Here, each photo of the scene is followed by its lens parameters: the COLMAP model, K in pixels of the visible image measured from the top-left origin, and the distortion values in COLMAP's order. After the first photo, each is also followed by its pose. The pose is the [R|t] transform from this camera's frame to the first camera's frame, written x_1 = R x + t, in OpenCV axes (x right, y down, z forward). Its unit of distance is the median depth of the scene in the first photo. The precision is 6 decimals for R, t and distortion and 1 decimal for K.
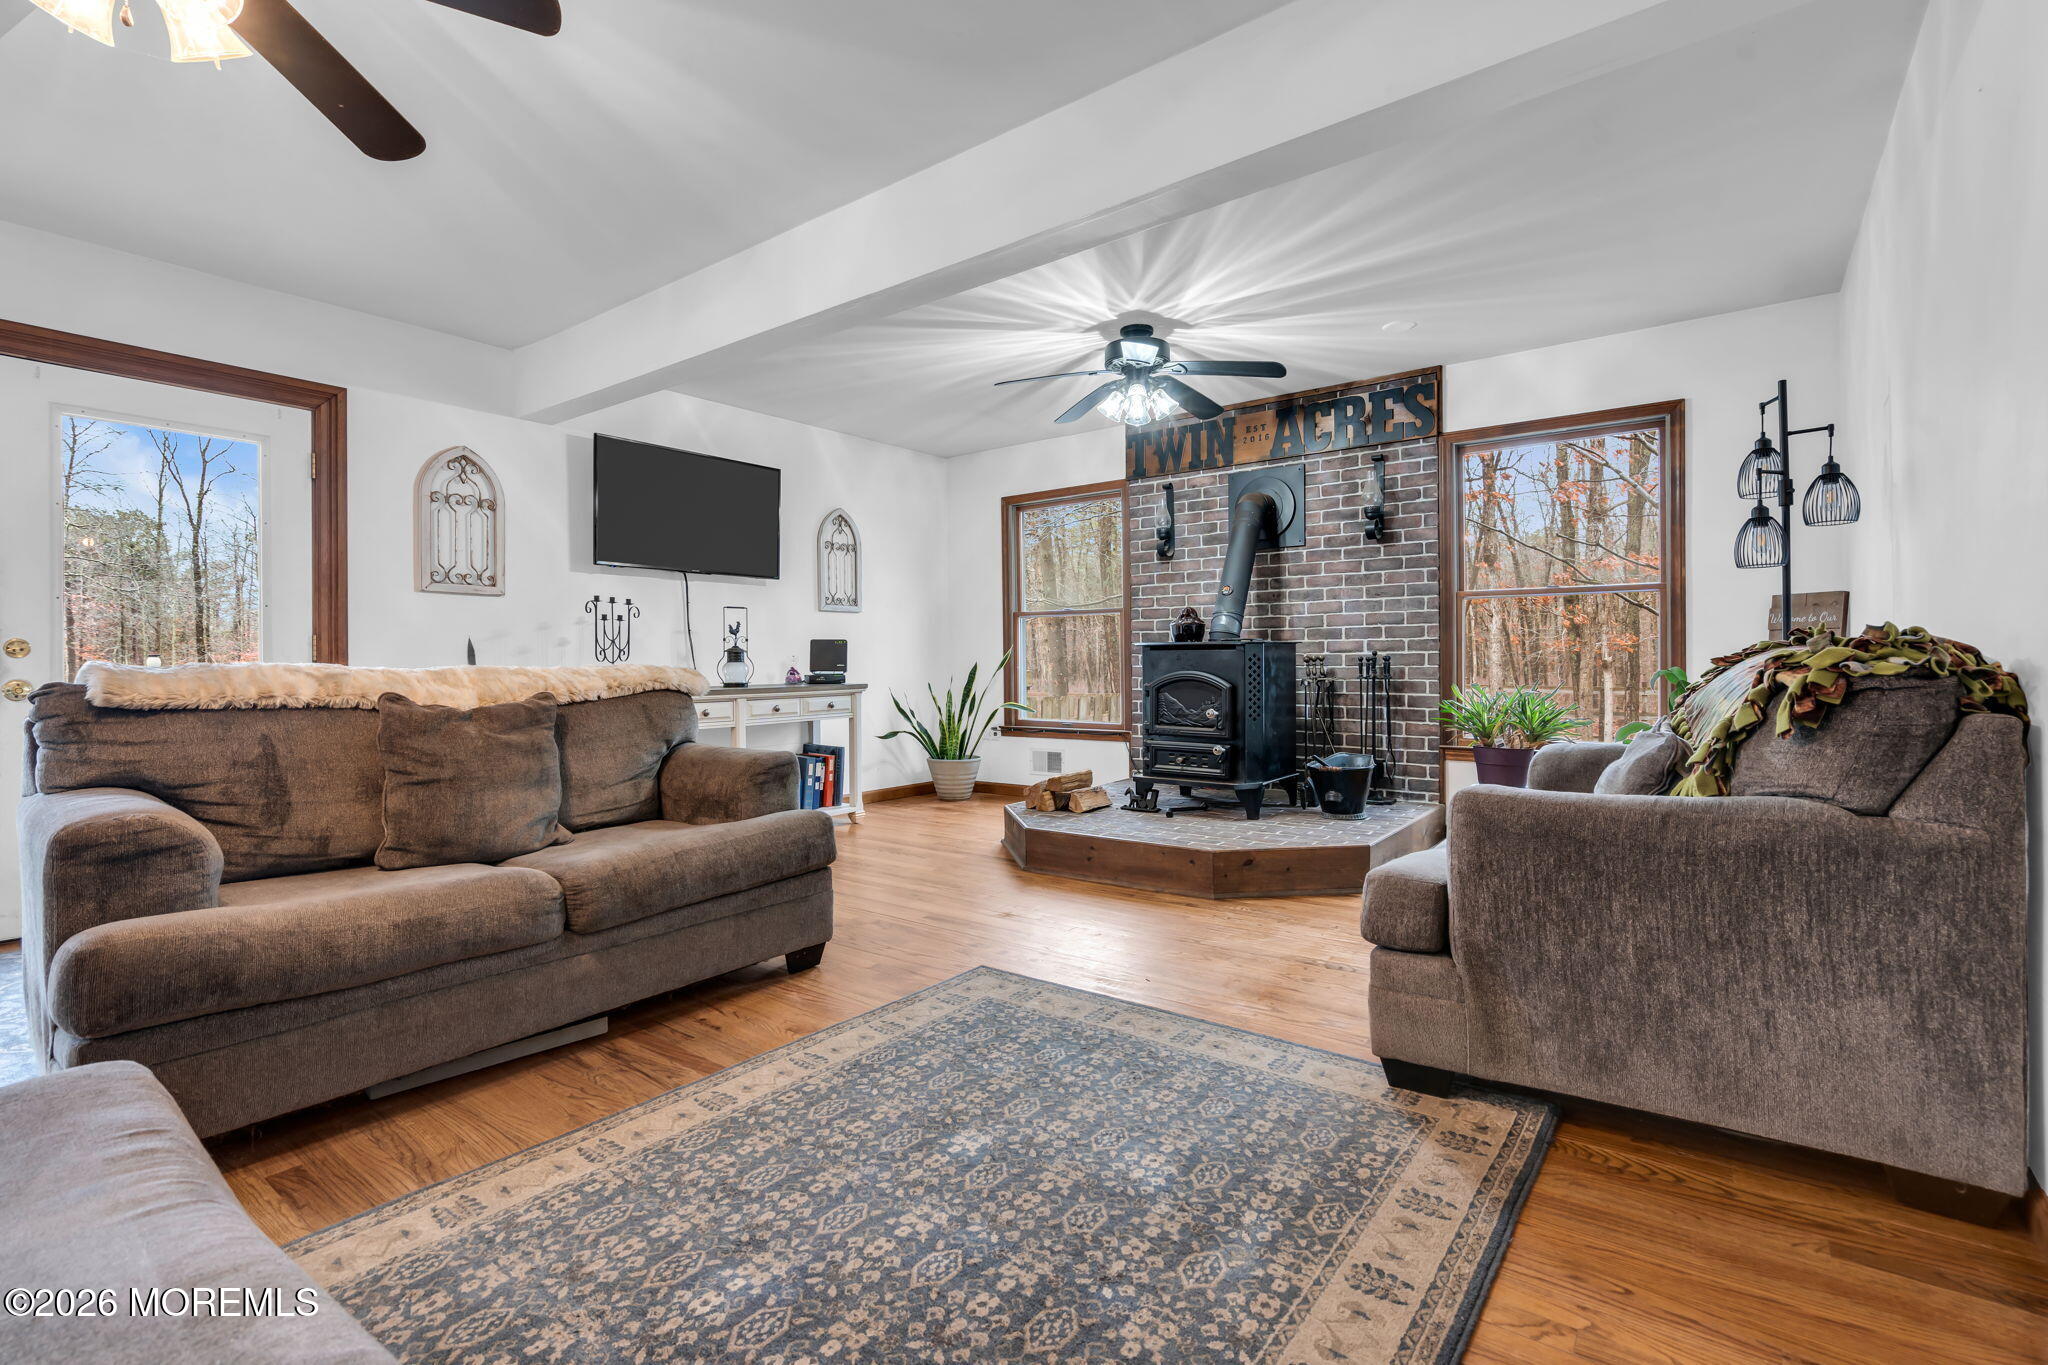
lens RADIAL K [[928.5, 0, 1023.0], [0, 928.5, 668.7], [0, 0, 1]] dist [-0.008906, 0.003753]
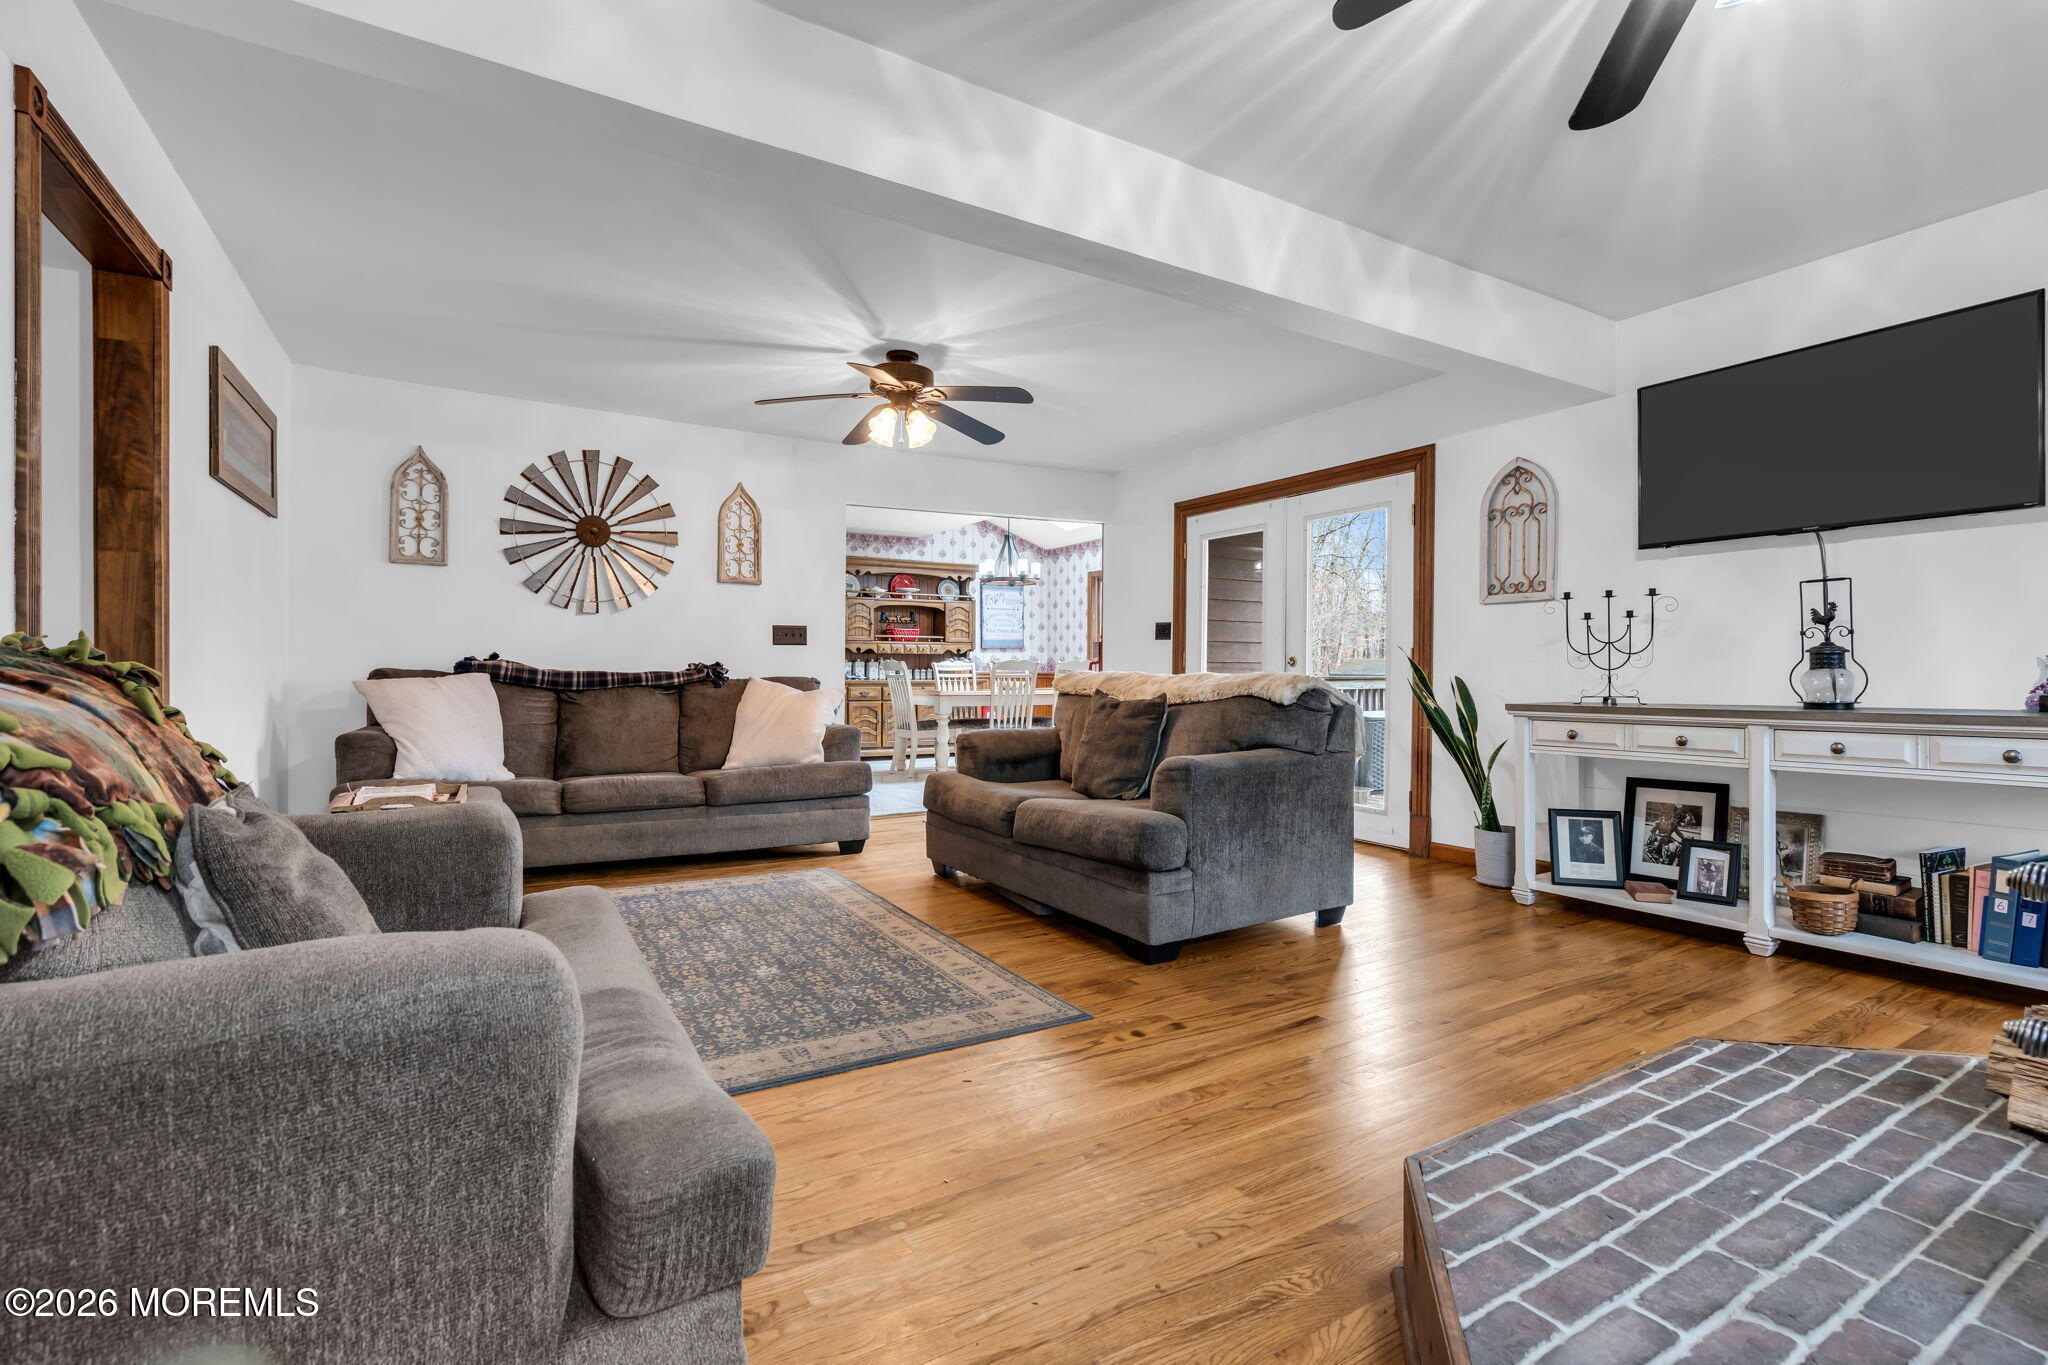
lens RADIAL K [[928.5, 0, 1026.1], [0, 928.5, 688.1], [0, 0, 1]] dist [-0.008906, 0.003753]
pose [[-0.372550, 0.020009, -0.927797, 0.938435], [-0.001968, 0.999748, 0.022351, -0.013922], [0.928010, 0.010152, -0.372416, 1.500989]]
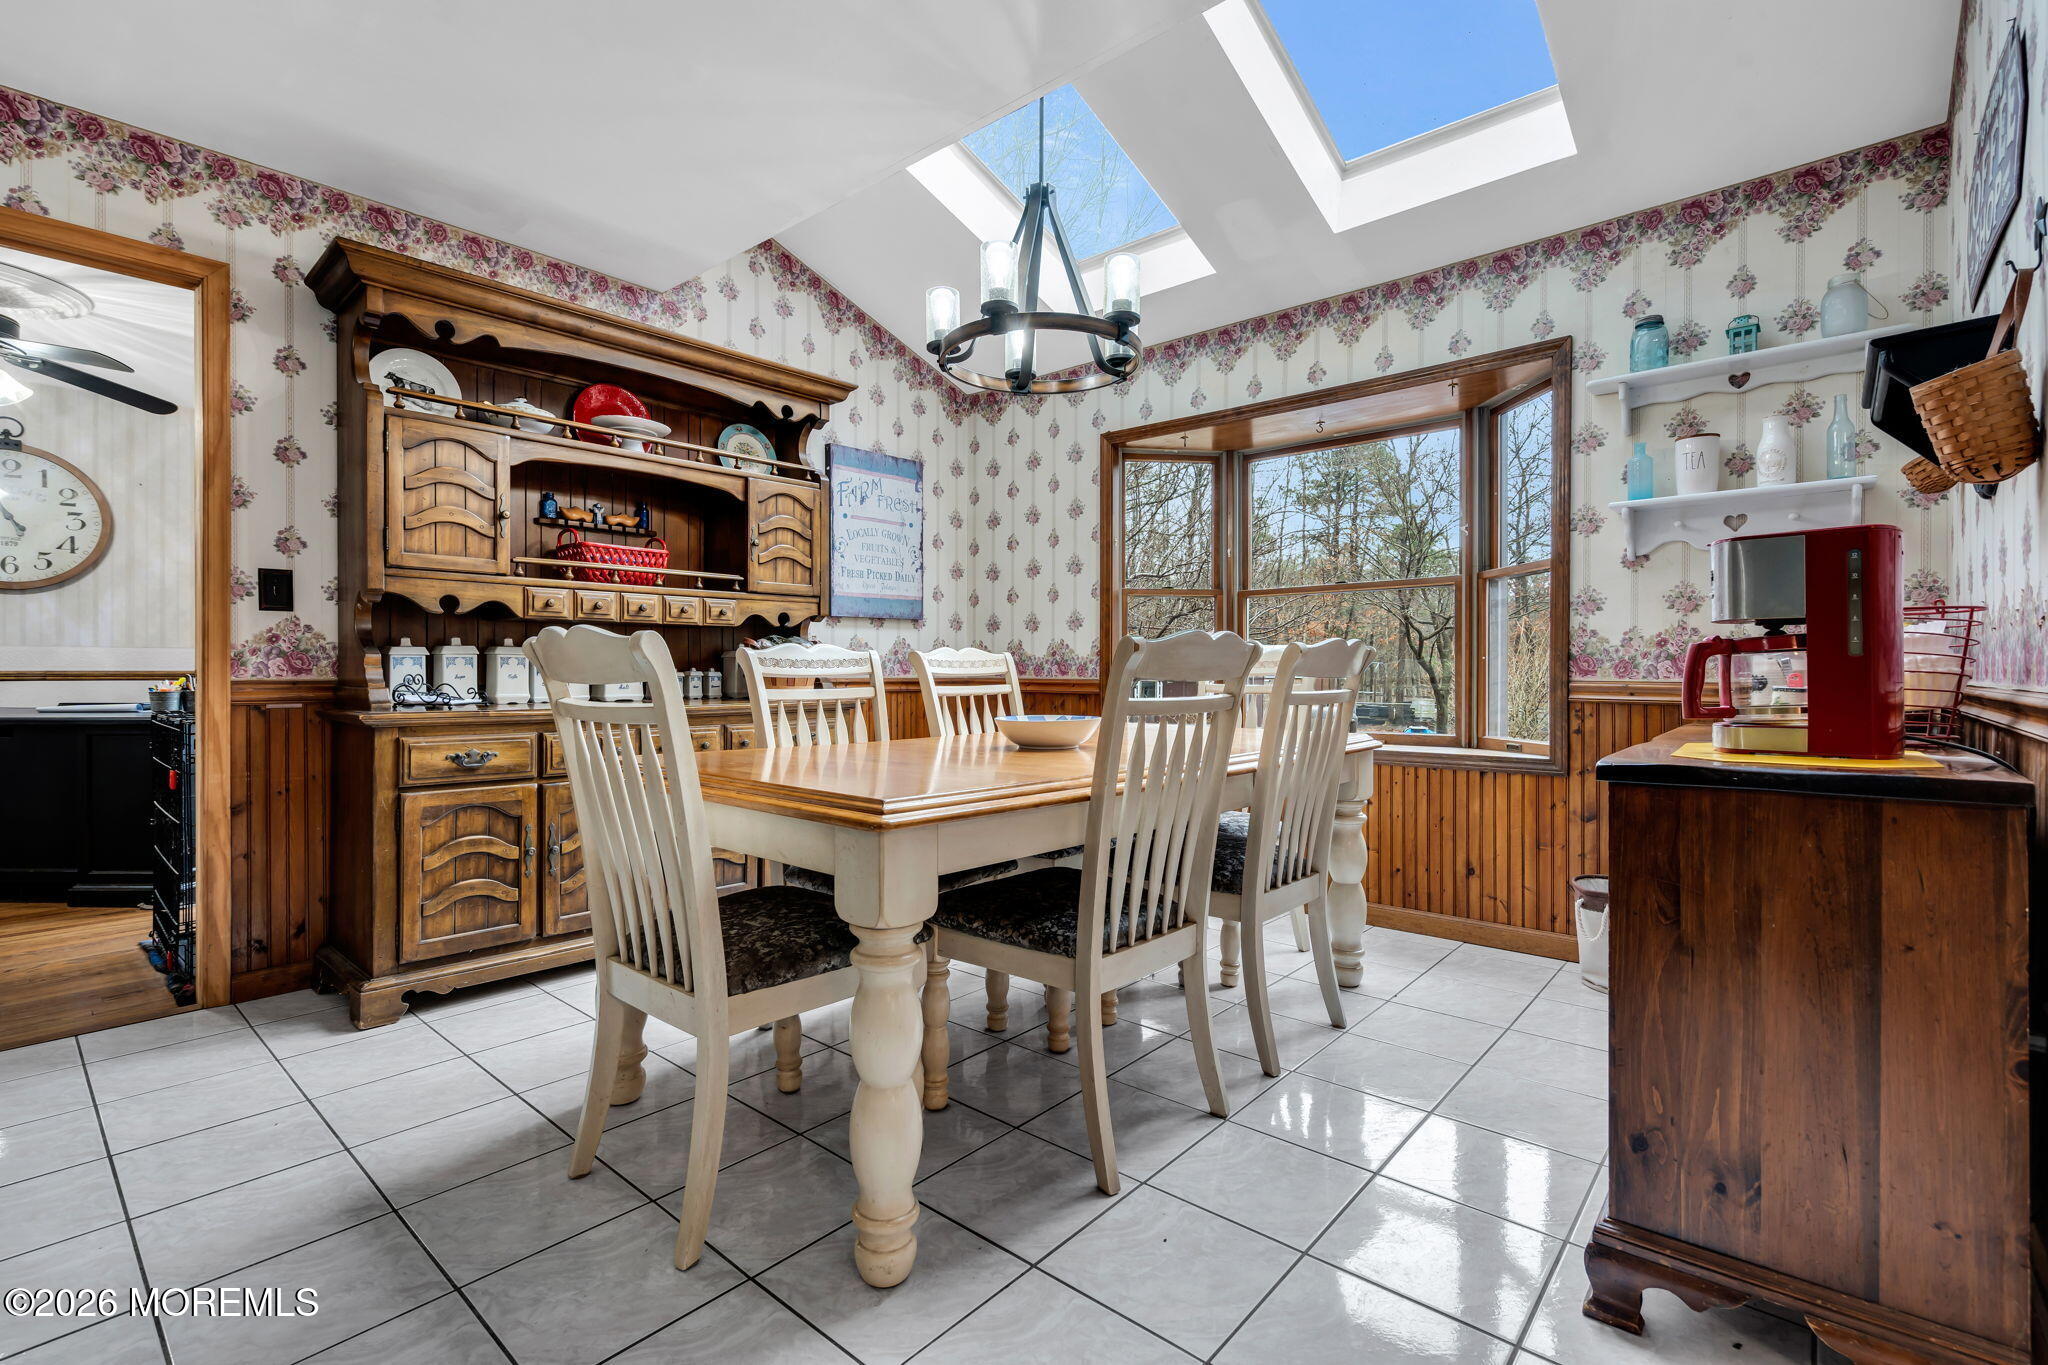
lens RADIAL K [[928.5, 0, 1021.4], [0, 928.5, 677.8], [0, 0, 1]] dist [-0.008906, 0.003753]
pose [[-0.071232, 0.012206, -0.997385, -1.377322], [-0.002905, 0.999918, 0.012444, -0.013610], [0.997456, 0.003784, -0.071190, 0.148410]]
